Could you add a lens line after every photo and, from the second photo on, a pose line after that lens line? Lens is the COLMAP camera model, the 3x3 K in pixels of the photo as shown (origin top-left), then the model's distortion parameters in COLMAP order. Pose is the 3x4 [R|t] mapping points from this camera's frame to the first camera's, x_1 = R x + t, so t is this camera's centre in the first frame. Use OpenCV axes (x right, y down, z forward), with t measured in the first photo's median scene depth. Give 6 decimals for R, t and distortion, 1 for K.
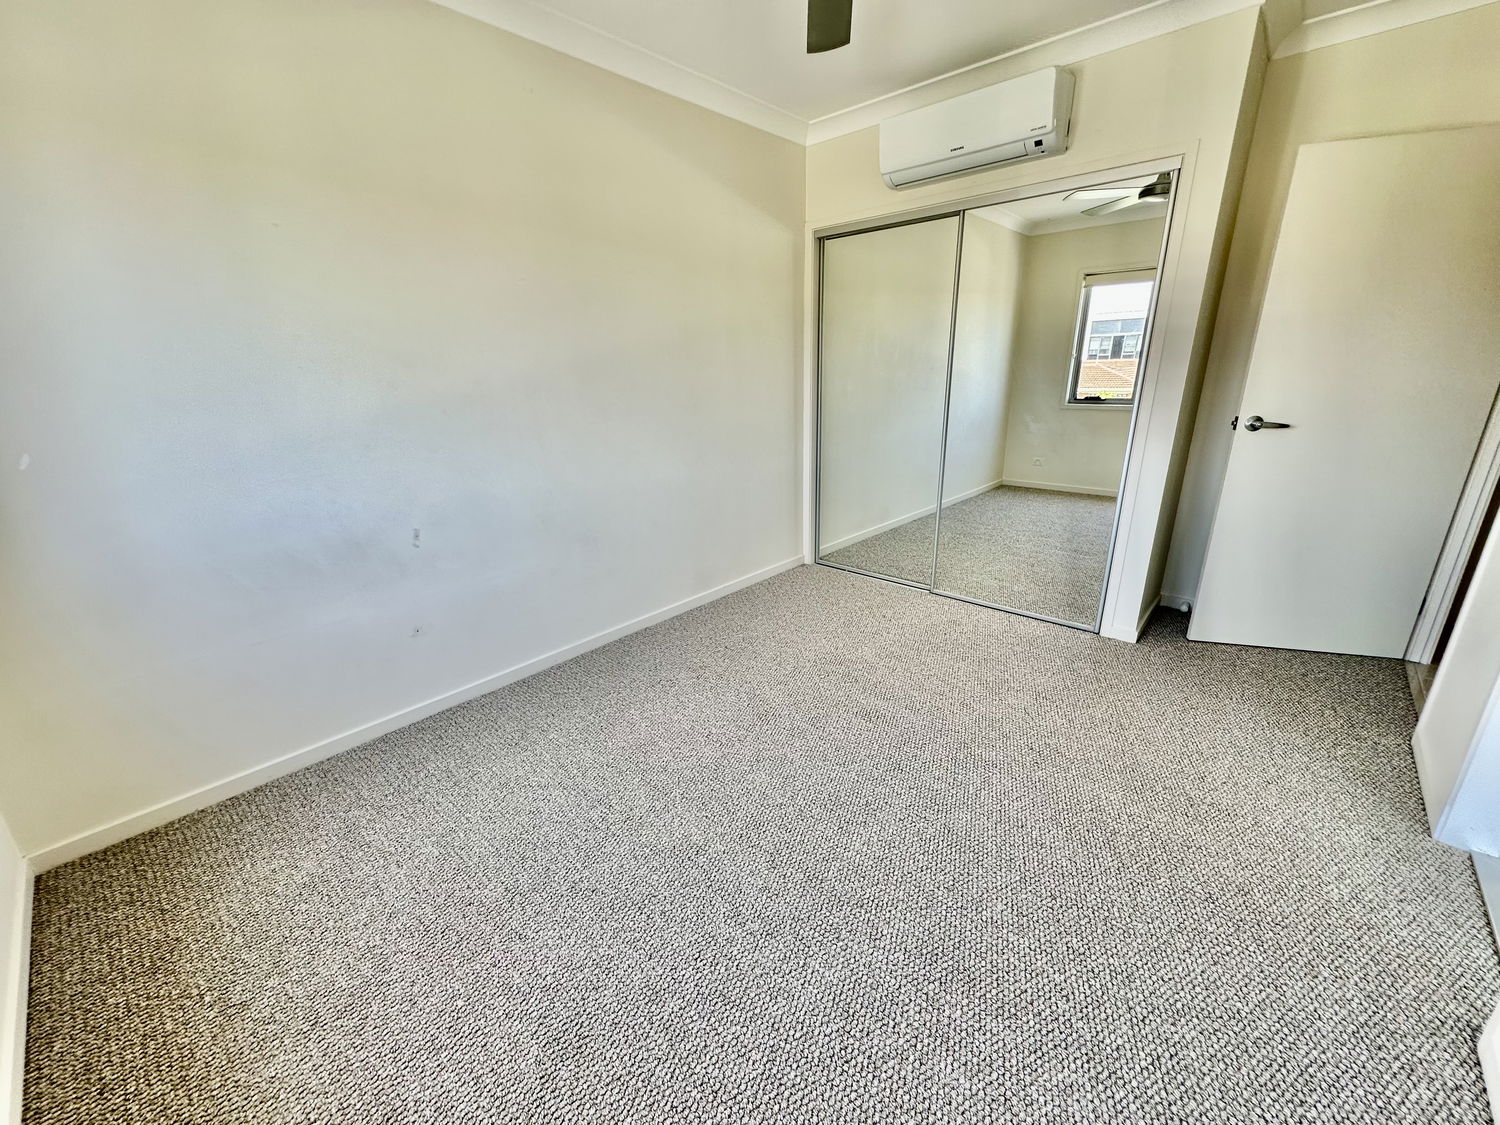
lens RADIAL K [[598.1, 0, 750.0], [0, 598.1, 562.5], [0, 0, 1]] dist [0.000405, 0.000379]
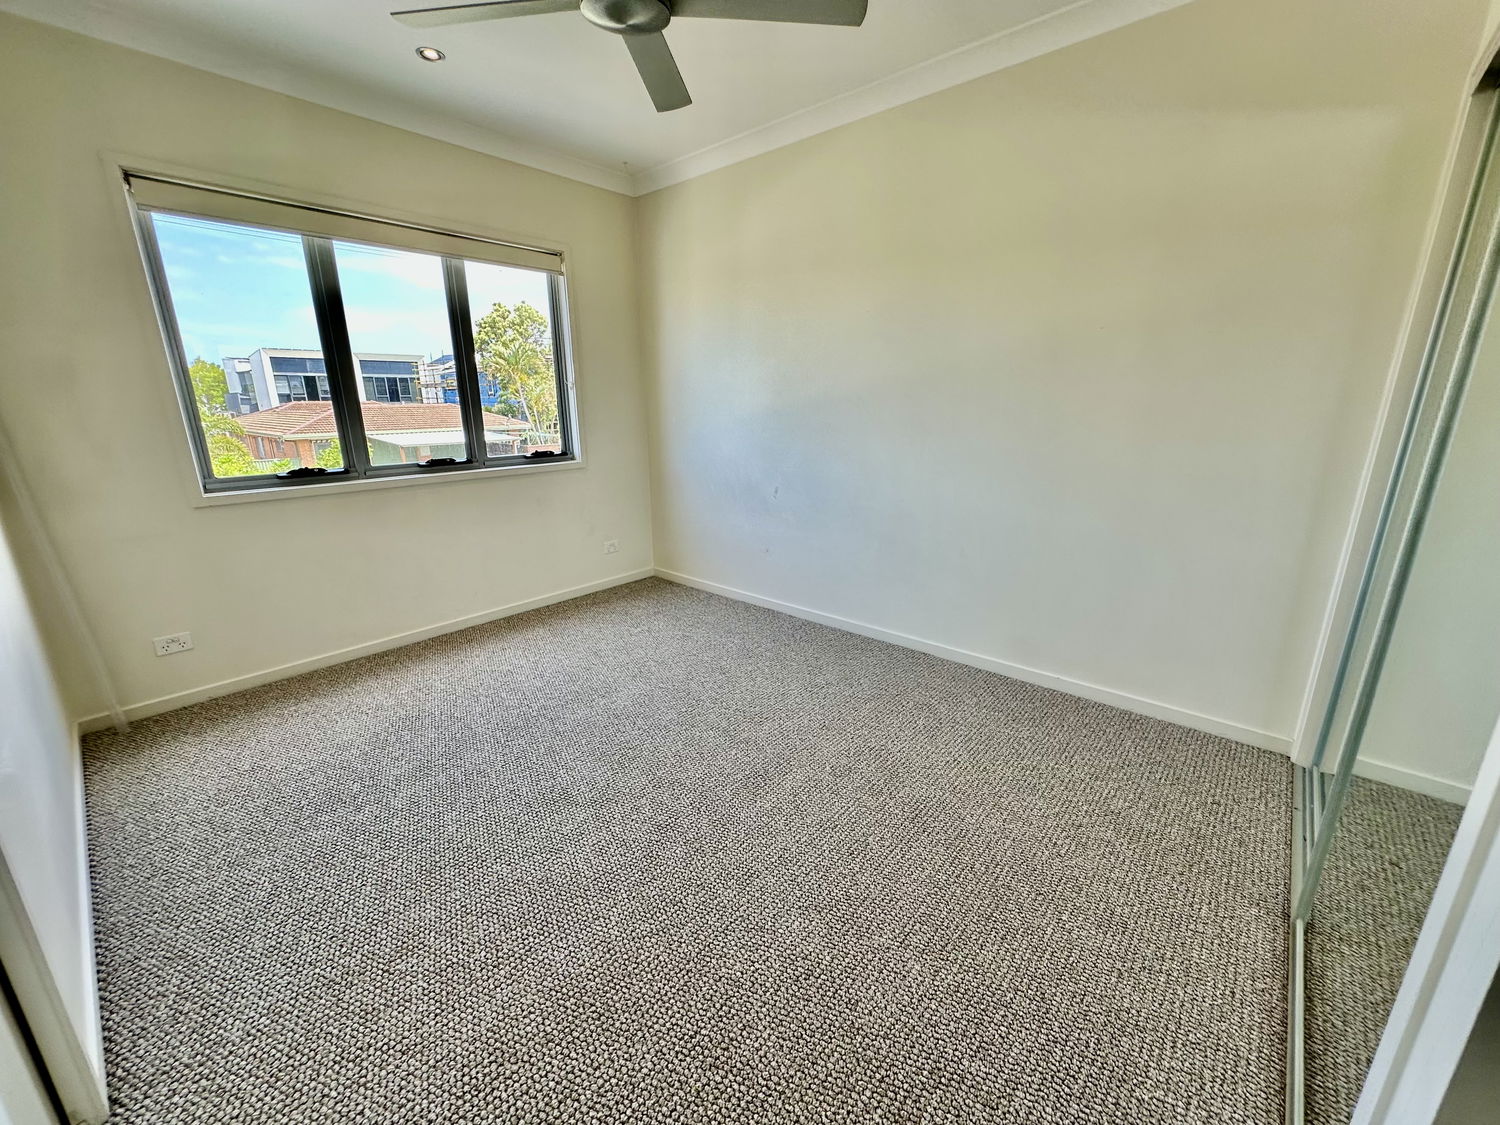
lens RADIAL K [[598.1, 0, 750.0], [0, 598.1, 562.5], [0, 0, 1]] dist [0.000405, 0.000379]
pose [[0.017196, 0.290647, -0.956676, 0.963551], [-0.302558, 0.913471, 0.272083, -0.274735], [0.952976, 0.284771, 0.103646, 0.823169]]
